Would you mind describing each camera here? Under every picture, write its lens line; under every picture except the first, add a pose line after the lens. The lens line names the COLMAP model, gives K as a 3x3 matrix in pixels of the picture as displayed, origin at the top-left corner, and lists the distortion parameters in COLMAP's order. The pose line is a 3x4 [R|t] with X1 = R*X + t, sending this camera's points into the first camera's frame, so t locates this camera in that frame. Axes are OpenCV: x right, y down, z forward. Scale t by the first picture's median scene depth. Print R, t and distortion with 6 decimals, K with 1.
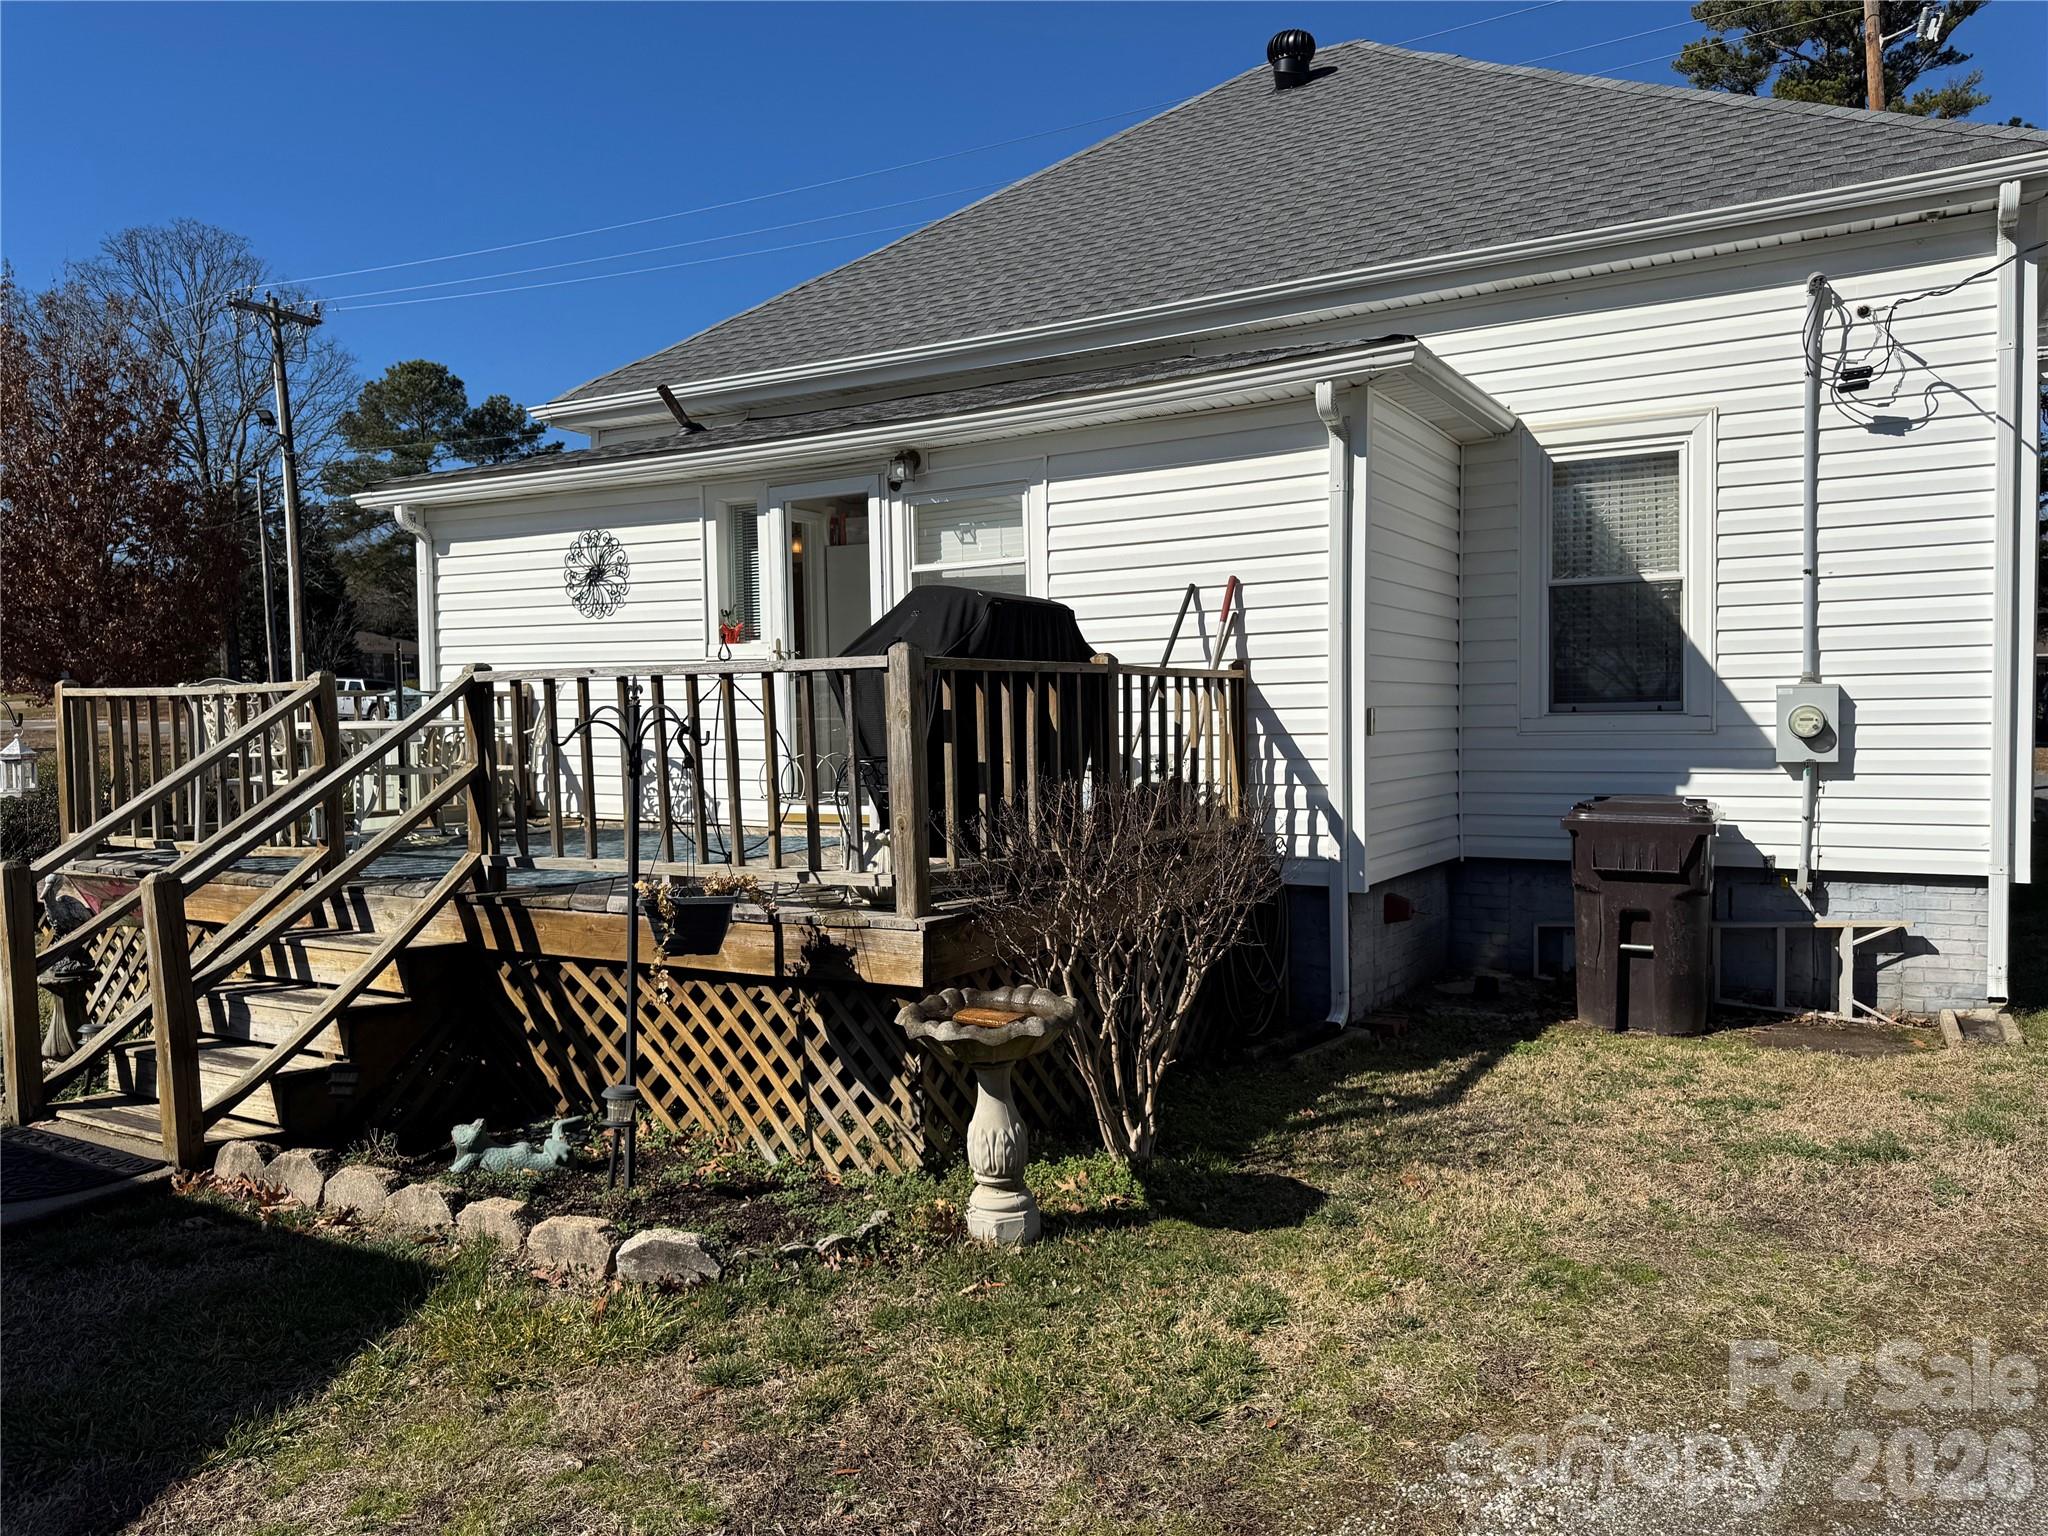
lens RADIAL K [[1438.0, 0, 1024.3], [0, 1438.0, 767.9], [0, 0, 1]] dist [0.080538, -0.096756]
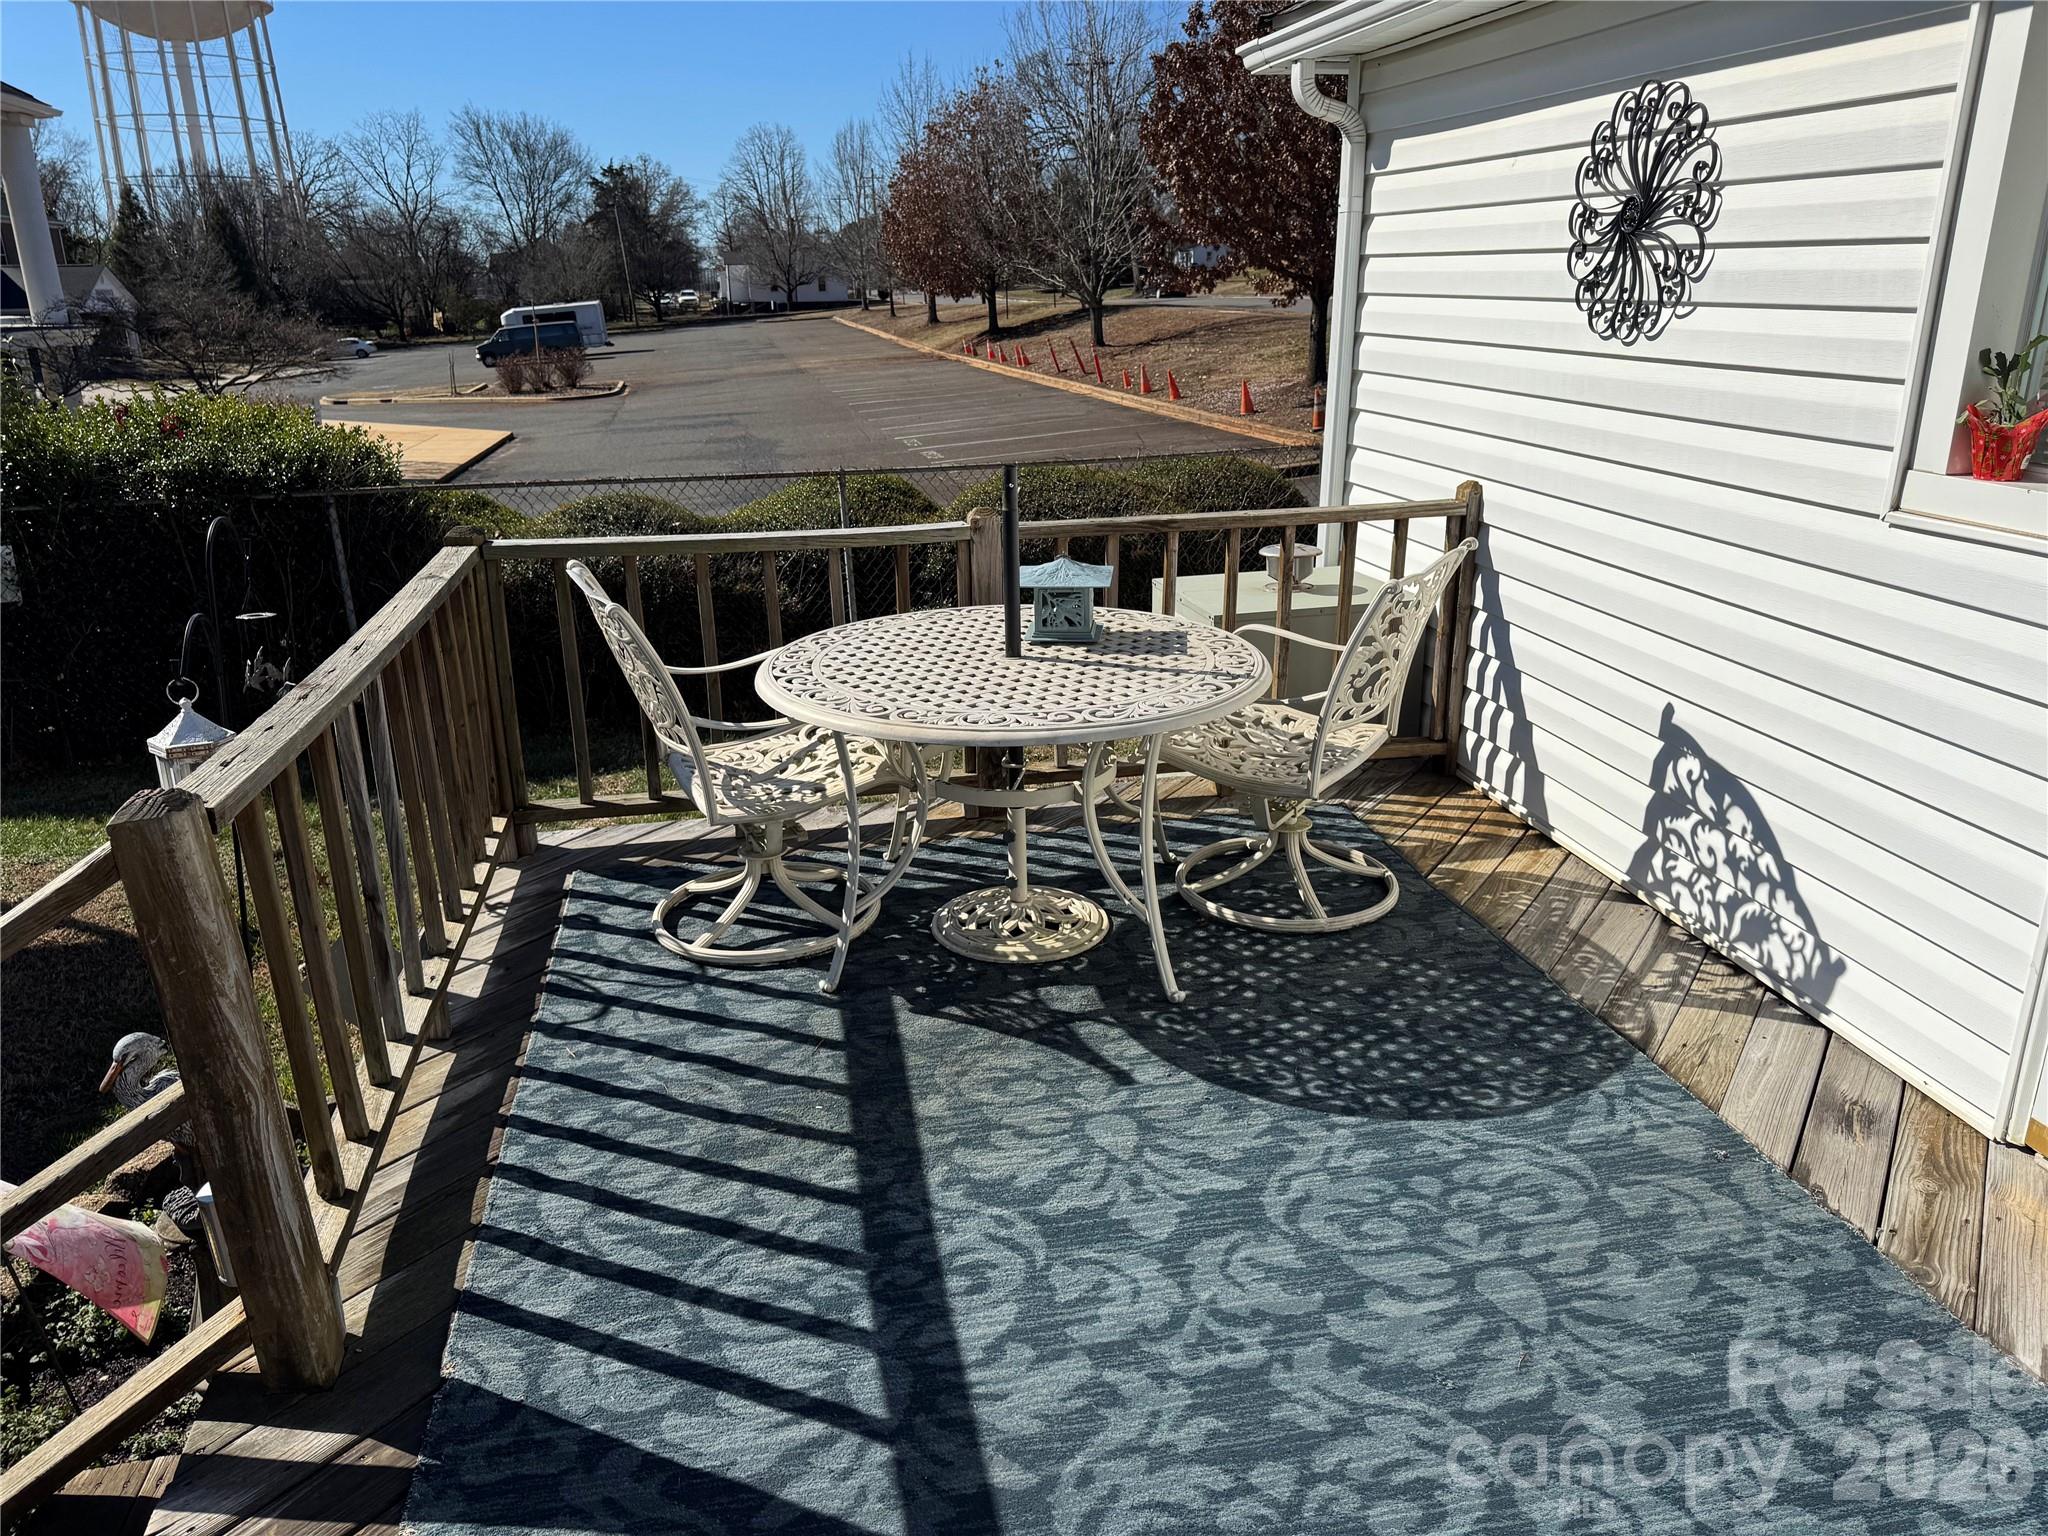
lens RADIAL K [[1438.0, 0, 1022.9], [0, 1438.0, 770.7], [0, 0, 1]] dist [0.080538, -0.096756]
pose [[0.647803, 0.250276, -0.719523, -0.098297], [-0.034265, 0.953111, 0.300676, -0.105708], [0.761037, -0.170125, 0.626004, 0.629281]]
